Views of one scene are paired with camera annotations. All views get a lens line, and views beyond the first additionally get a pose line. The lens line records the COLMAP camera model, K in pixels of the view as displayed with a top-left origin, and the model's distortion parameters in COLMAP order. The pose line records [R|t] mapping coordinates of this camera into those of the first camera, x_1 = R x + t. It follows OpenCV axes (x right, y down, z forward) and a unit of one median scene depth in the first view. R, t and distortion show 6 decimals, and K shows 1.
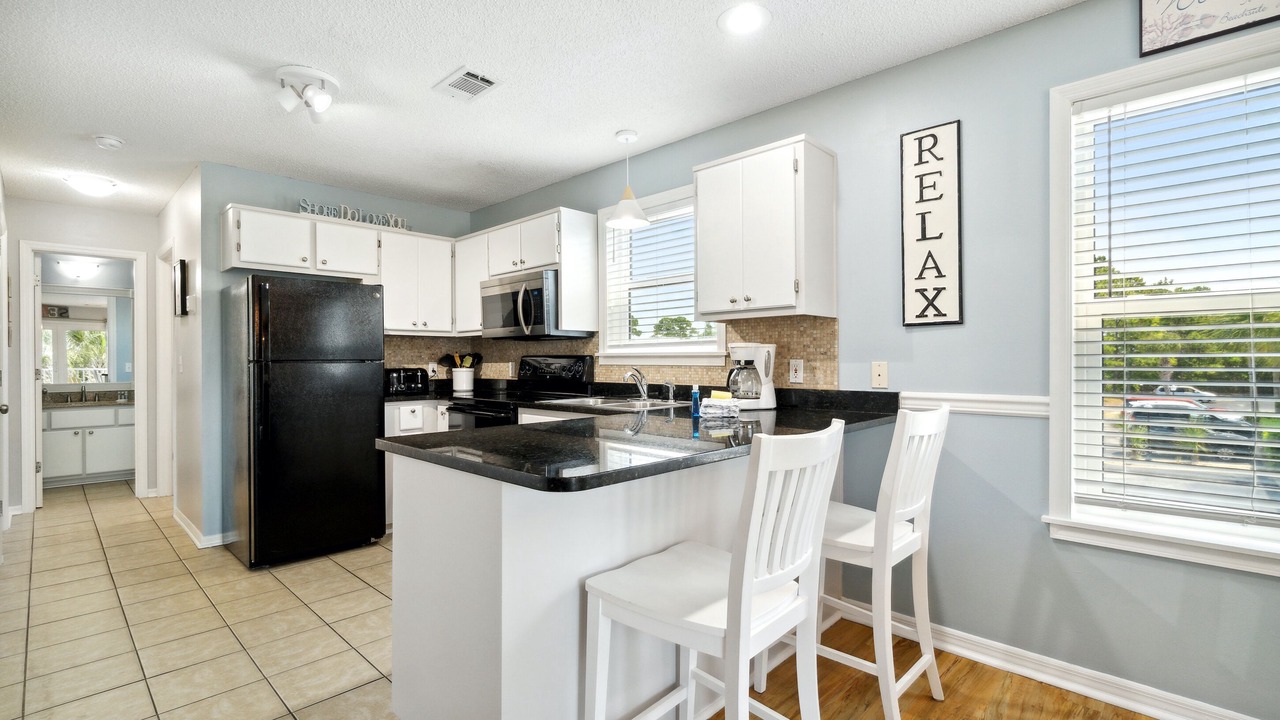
lens RADIAL K [[563.4, 0, 635.6], [0, 563.4, 359.0], [0, 0, 1]] dist [-0.001003, -0.000281]
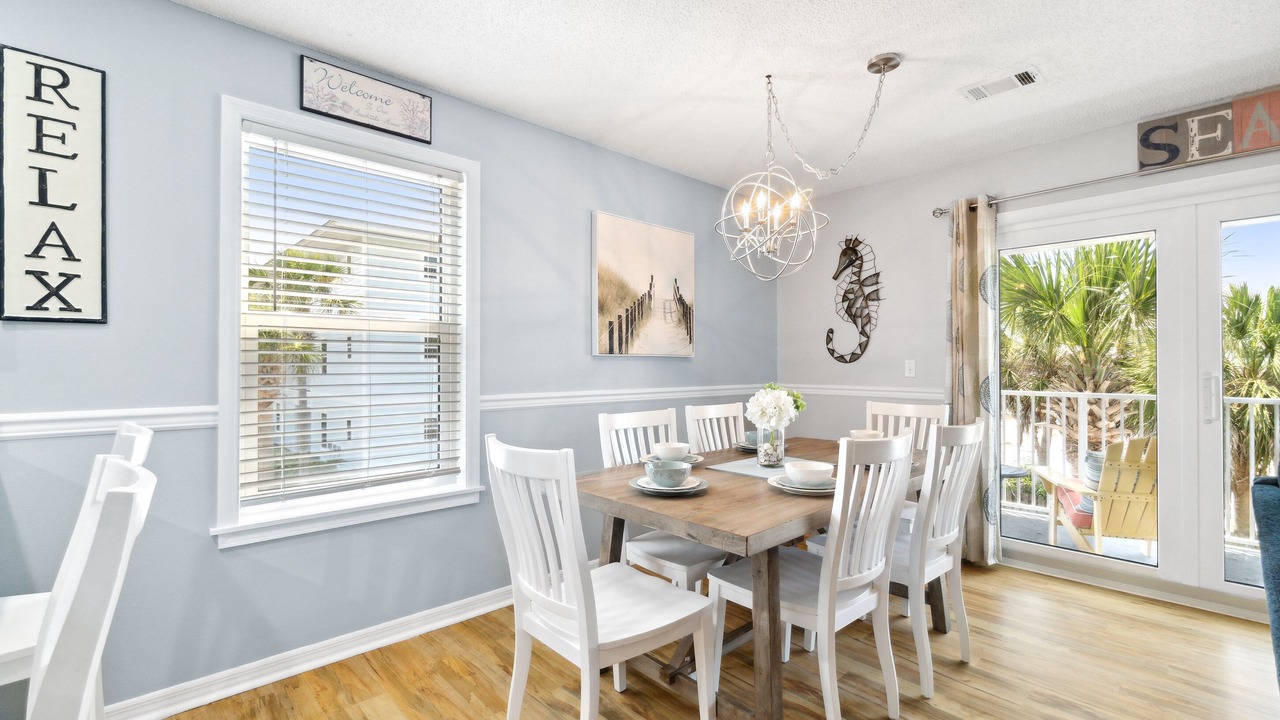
lens RADIAL K [[563.4, 0, 635.6], [0, 563.4, 359.0], [0, 0, 1]] dist [-0.001003, -0.000281]
pose [[0.063380, 0.014727, 0.997881, -0.173587], [0.001196, 0.999889, -0.014833, 0.001308], [-0.997989, 0.002134, 0.063355, 0.184217]]
